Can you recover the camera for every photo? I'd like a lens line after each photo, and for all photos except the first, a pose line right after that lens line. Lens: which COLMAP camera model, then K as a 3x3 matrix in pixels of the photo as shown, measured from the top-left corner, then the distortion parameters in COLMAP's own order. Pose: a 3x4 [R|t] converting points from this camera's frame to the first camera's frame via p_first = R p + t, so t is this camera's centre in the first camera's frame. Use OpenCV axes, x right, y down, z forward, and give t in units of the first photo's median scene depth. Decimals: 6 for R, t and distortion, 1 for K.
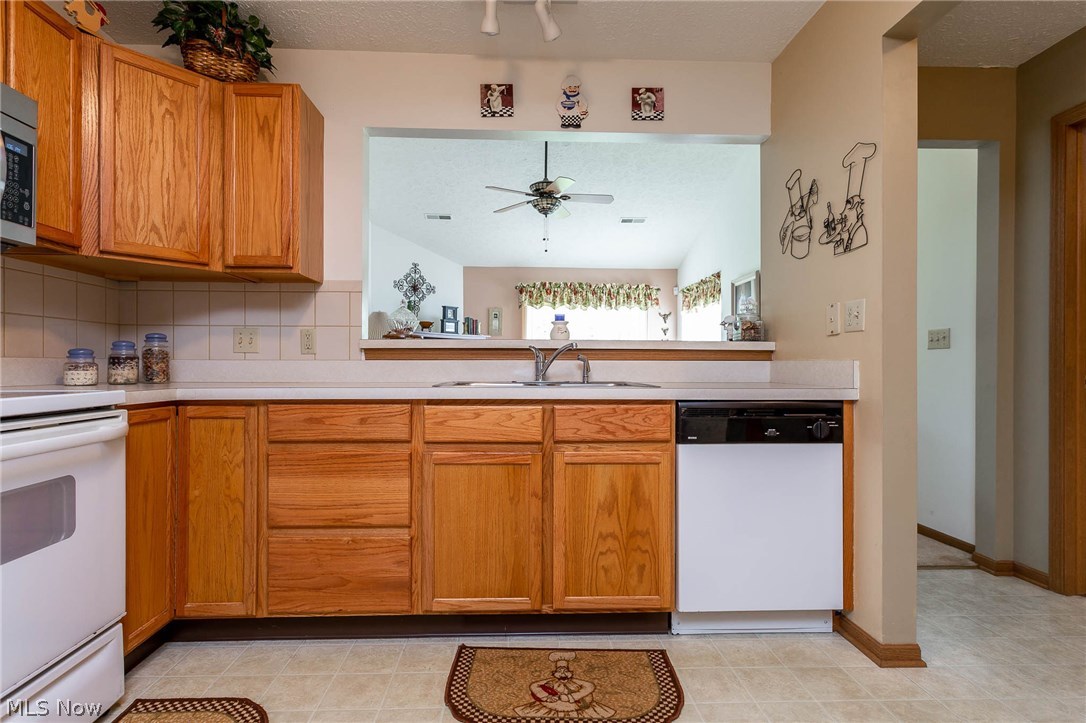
lens RADIAL K [[551.8, 0, 525.4], [0, 551.8, 368.4], [0, 0, 1]] dist [0.001174, 0.001772]
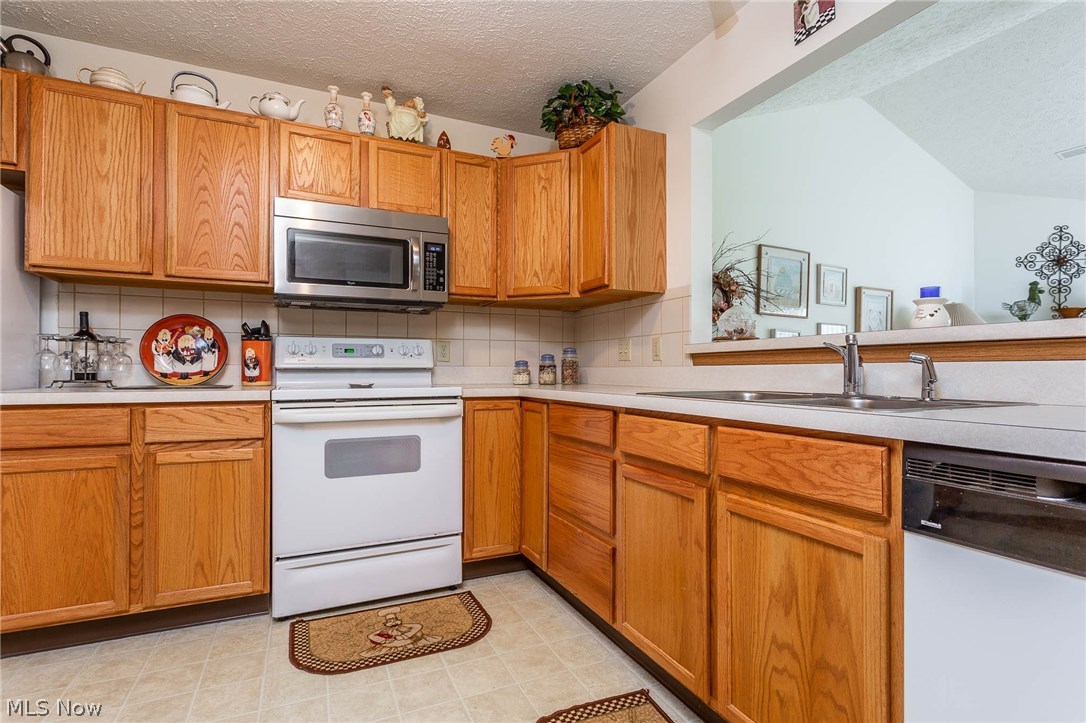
lens RADIAL K [[528.2, 0, 554.3], [0, 528.2, 370.0], [0, 0, 1]] dist [-0.000476, 0.002262]
pose [[0.385906, -0.003507, -0.922531, 0.550717], [-0.005803, 0.999964, -0.006229, -0.000589], [0.922520, 0.007758, 0.385872, 0.491089]]
